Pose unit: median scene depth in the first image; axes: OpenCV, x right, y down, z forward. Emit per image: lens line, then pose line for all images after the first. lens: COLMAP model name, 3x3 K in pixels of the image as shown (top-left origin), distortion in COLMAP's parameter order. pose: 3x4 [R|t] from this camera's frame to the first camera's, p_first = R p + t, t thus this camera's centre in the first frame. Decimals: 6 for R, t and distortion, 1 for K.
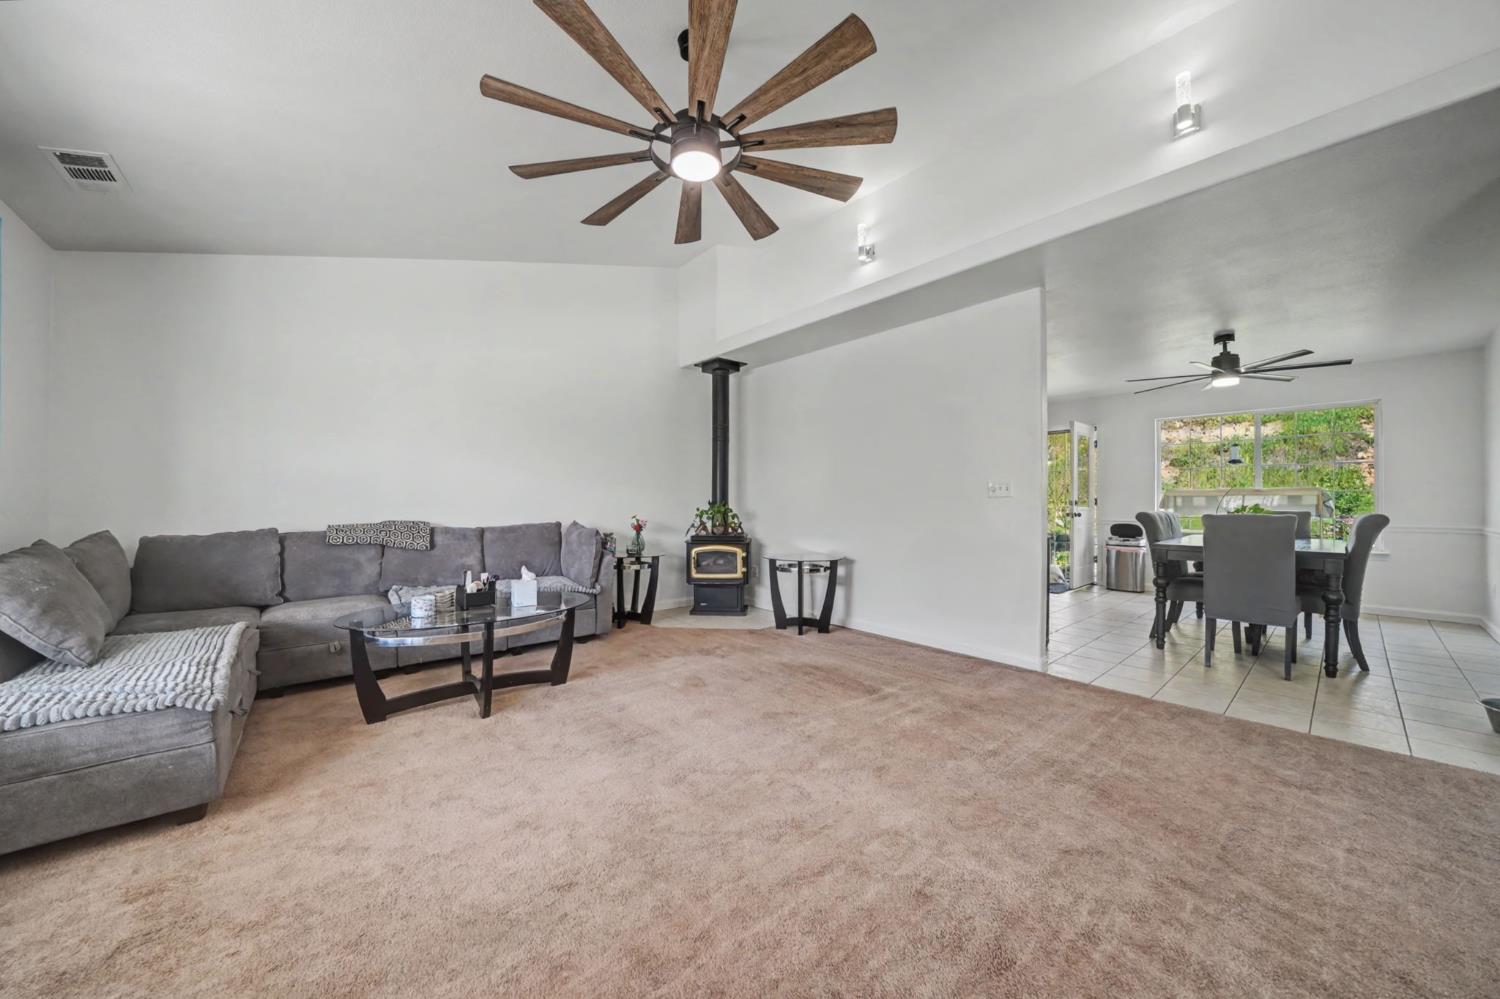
lens RADIAL K [[522.9, 0, 743.7], [0, 522.9, 499.2], [0, 0, 1]] dist [-0.033142, 0.005083]
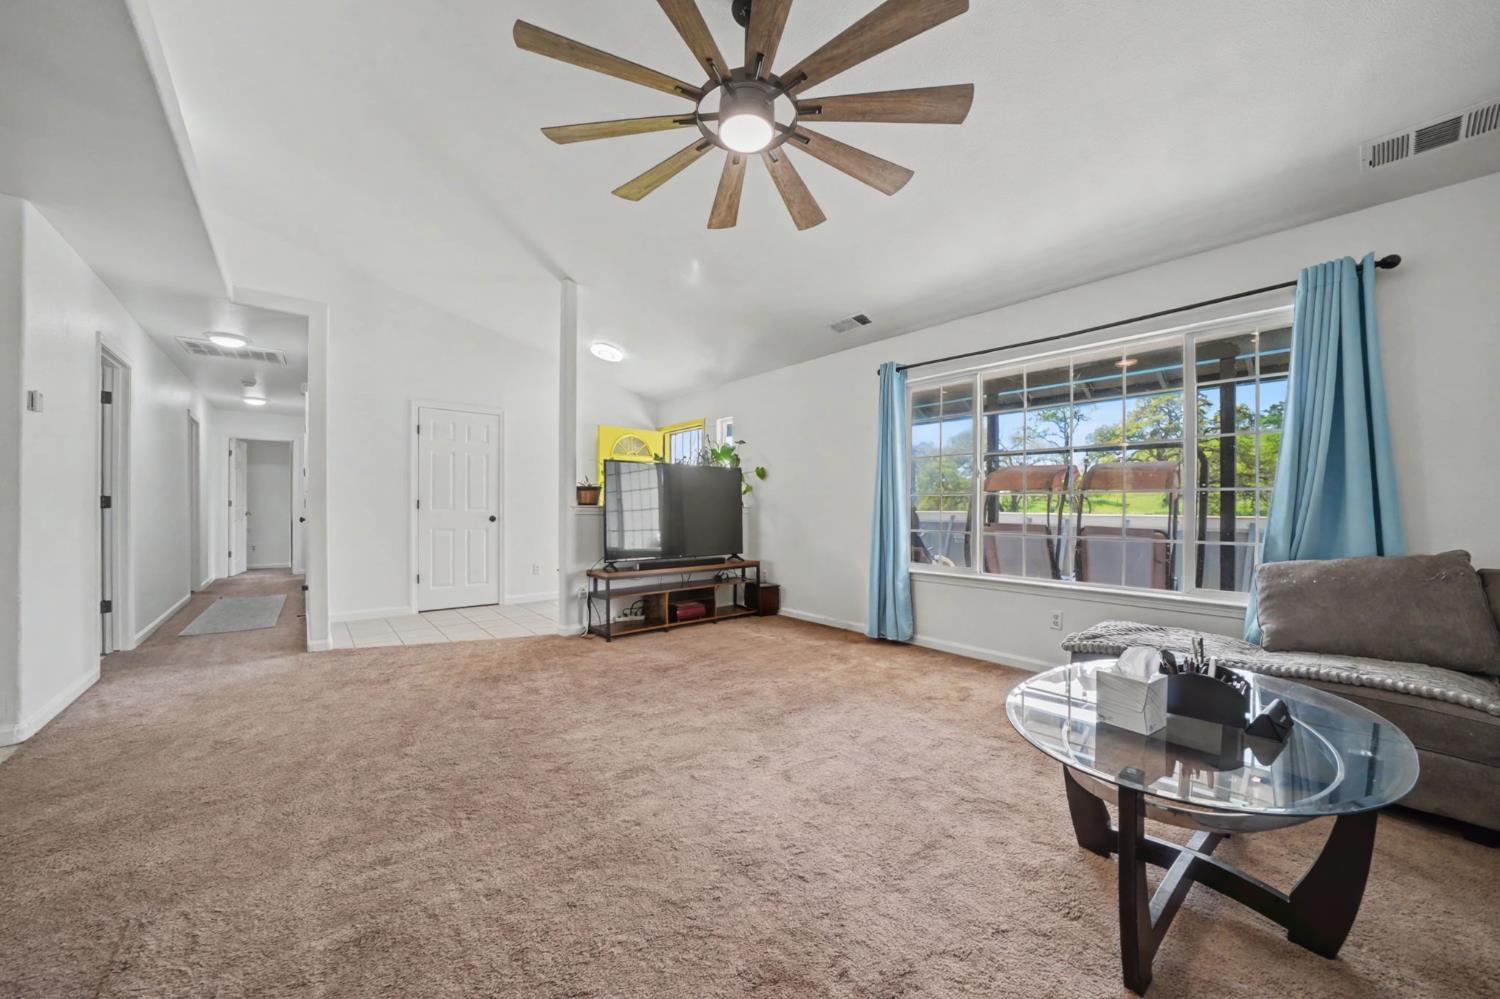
lens RADIAL K [[531.8, 0, 739.2], [0, 531.8, 506.7], [0, 0, 1]] dist [-0.019419, 0.000051]
pose [[-0.999969, -0.004622, 0.006308, -0.065156], [-0.004656, 0.999975, -0.005286, 0.007561], [-0.006284, -0.005315, -0.999966, 1.382251]]
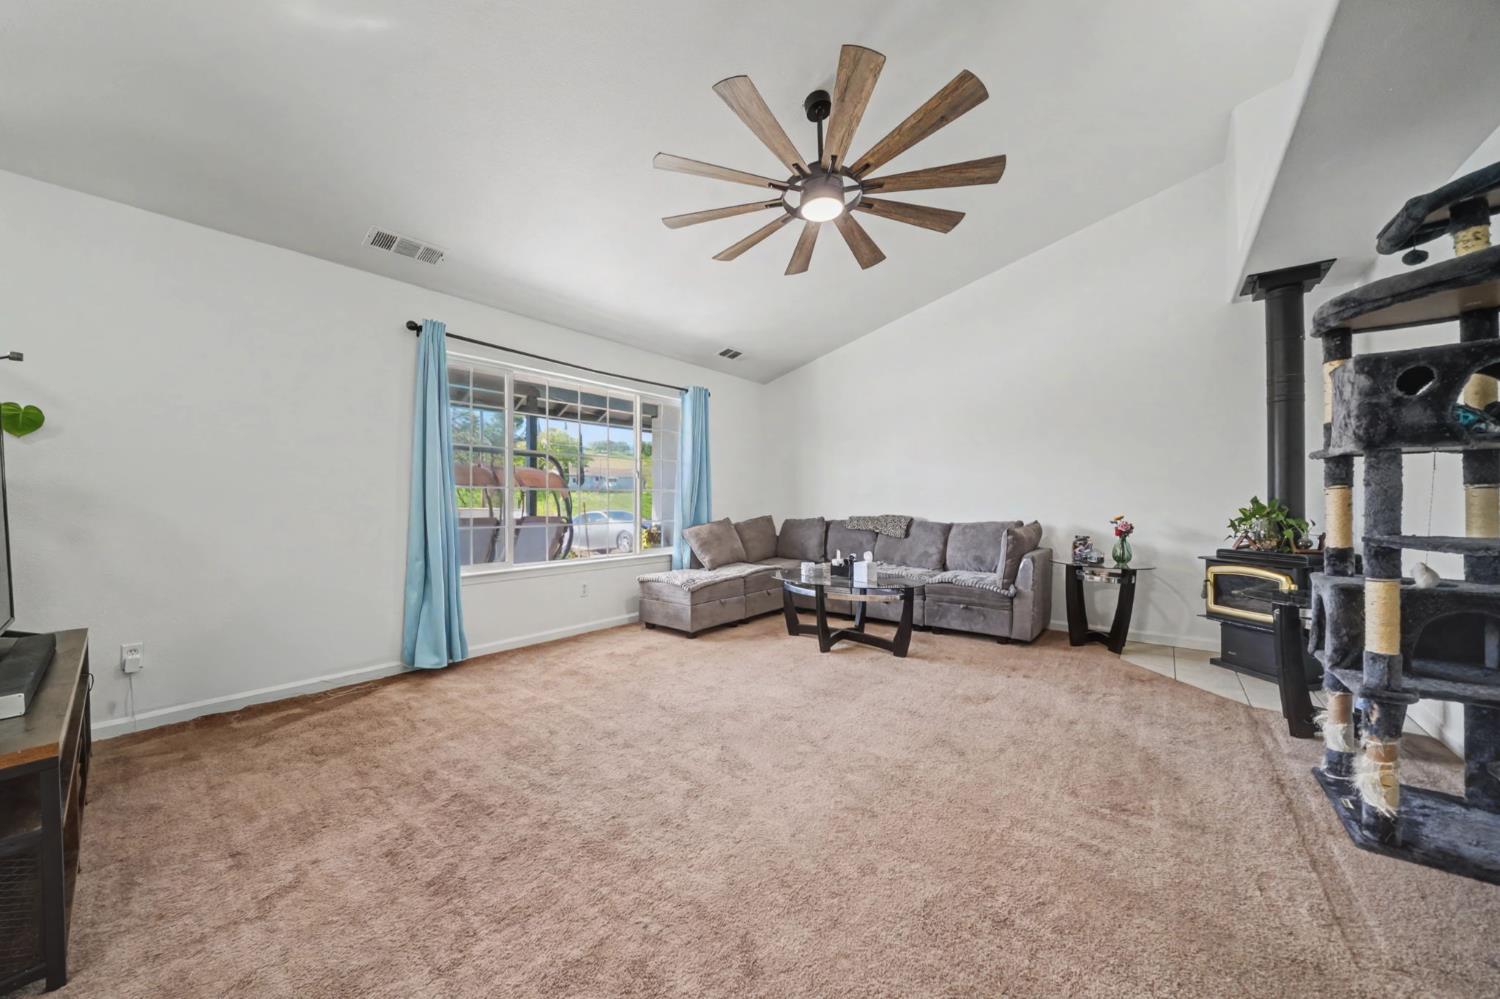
lens RADIAL K [[522.9, 0, 743.7], [0, 522.9, 499.2], [0, 0, 1]] dist [-0.033142, 0.005083]
pose [[0.186215, -0.007126, -0.982483, 0.726703], [0.007203, 0.999957, -0.005887, 0.006404], [0.982483, -0.005981, 0.186258, 0.436502]]
